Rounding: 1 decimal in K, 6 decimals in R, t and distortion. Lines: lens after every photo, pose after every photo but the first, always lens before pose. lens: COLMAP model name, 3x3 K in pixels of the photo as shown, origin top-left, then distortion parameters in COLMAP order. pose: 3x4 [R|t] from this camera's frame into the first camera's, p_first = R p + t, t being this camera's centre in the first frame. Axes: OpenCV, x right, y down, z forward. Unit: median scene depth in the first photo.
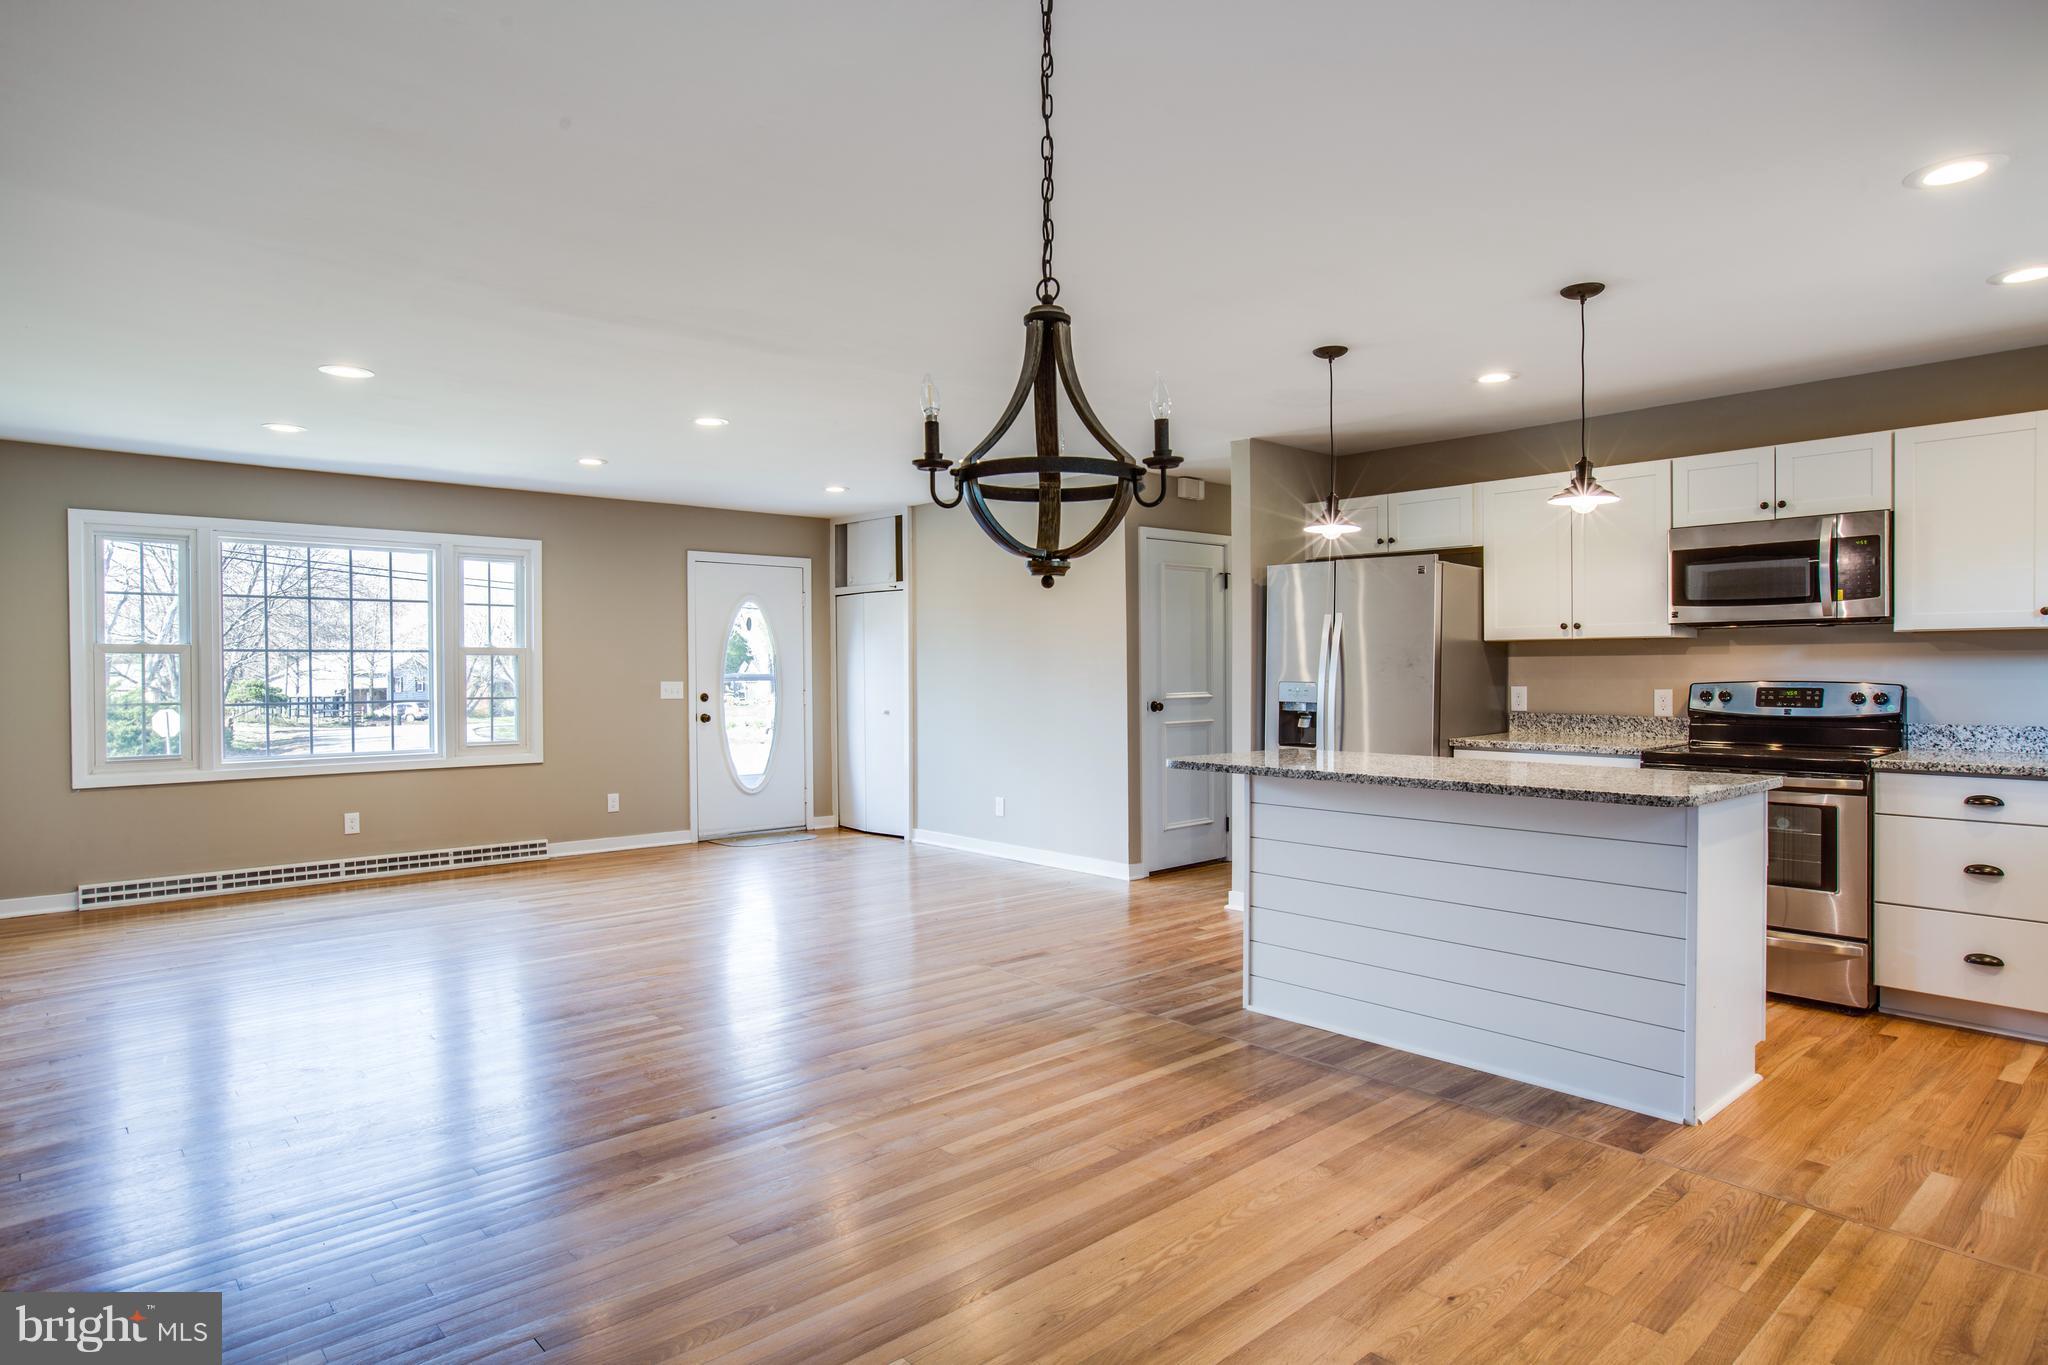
lens RADIAL K [[1152.3, 0, 1023.1], [0, 1152.3, 682.9], [0, 0, 1]] dist [-0.034850, 0.029582]
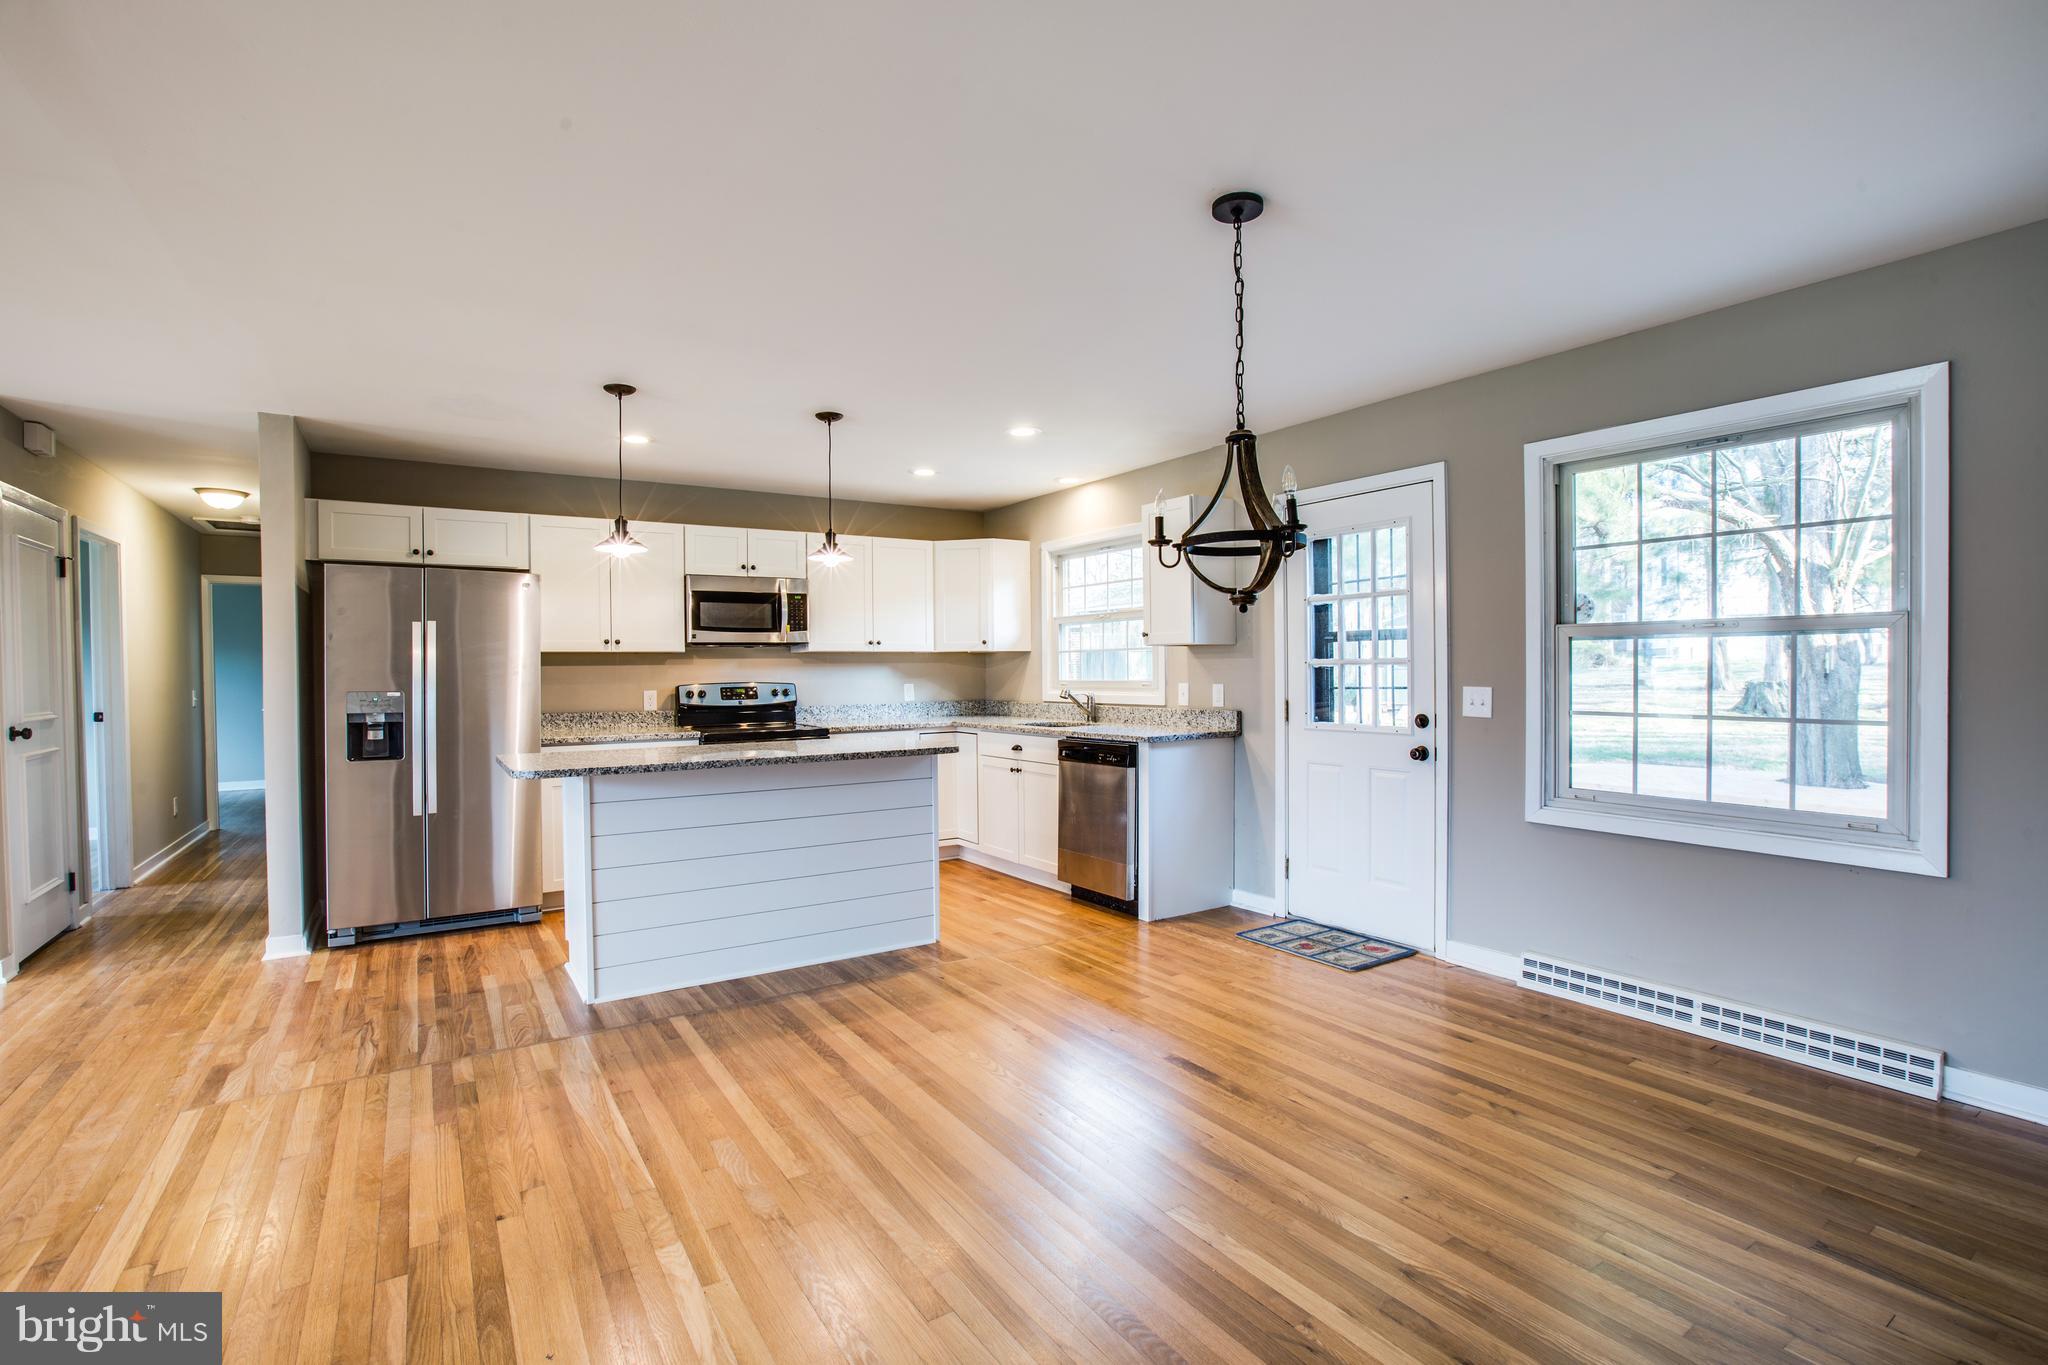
lens RADIAL K [[937.4, 0, 1005.4], [0, 937.4, 675.4], [0, 0, 1]] dist [-0.040666, 0.007183]
pose [[0.163776, -0.002379, 0.986495, -0.501505], [0.021807, 0.999761, -0.001209, -0.001905], [-0.986257, 0.021711, 0.163789, 0.436976]]
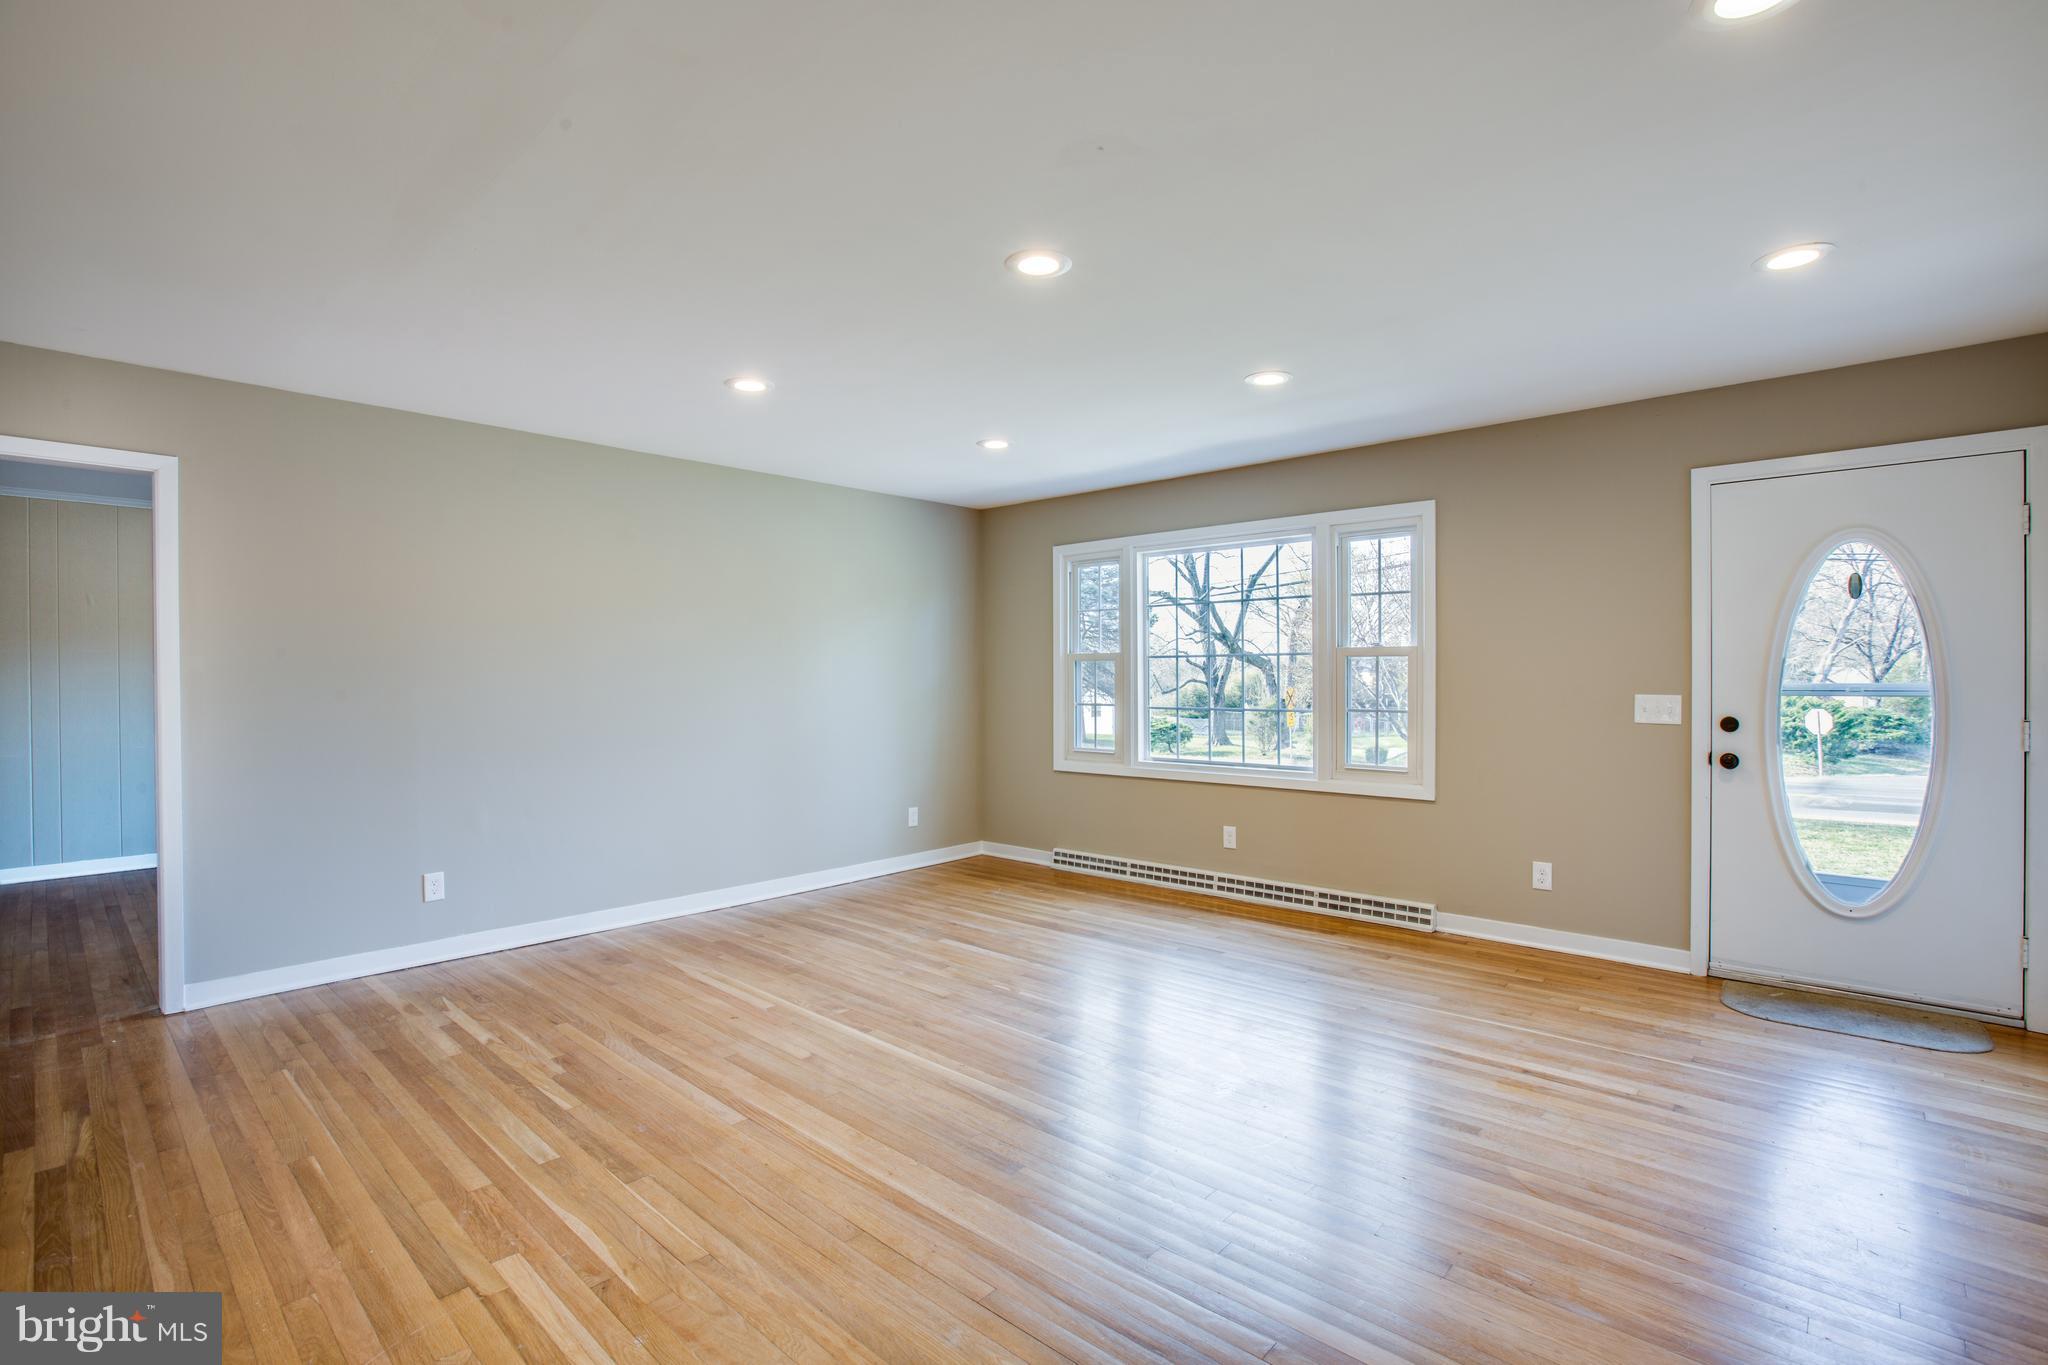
lens RADIAL K [[937.4, 0, 1033.6], [0, 937.4, 679.6], [0, 0, 1]] dist [-0.040666, 0.007183]
pose [[0.097867, 0.006211, -0.995180, 0.237291], [-0.009468, 0.999941, 0.005310, -0.014110], [0.995154, 0.008903, 0.097920, 1.083837]]
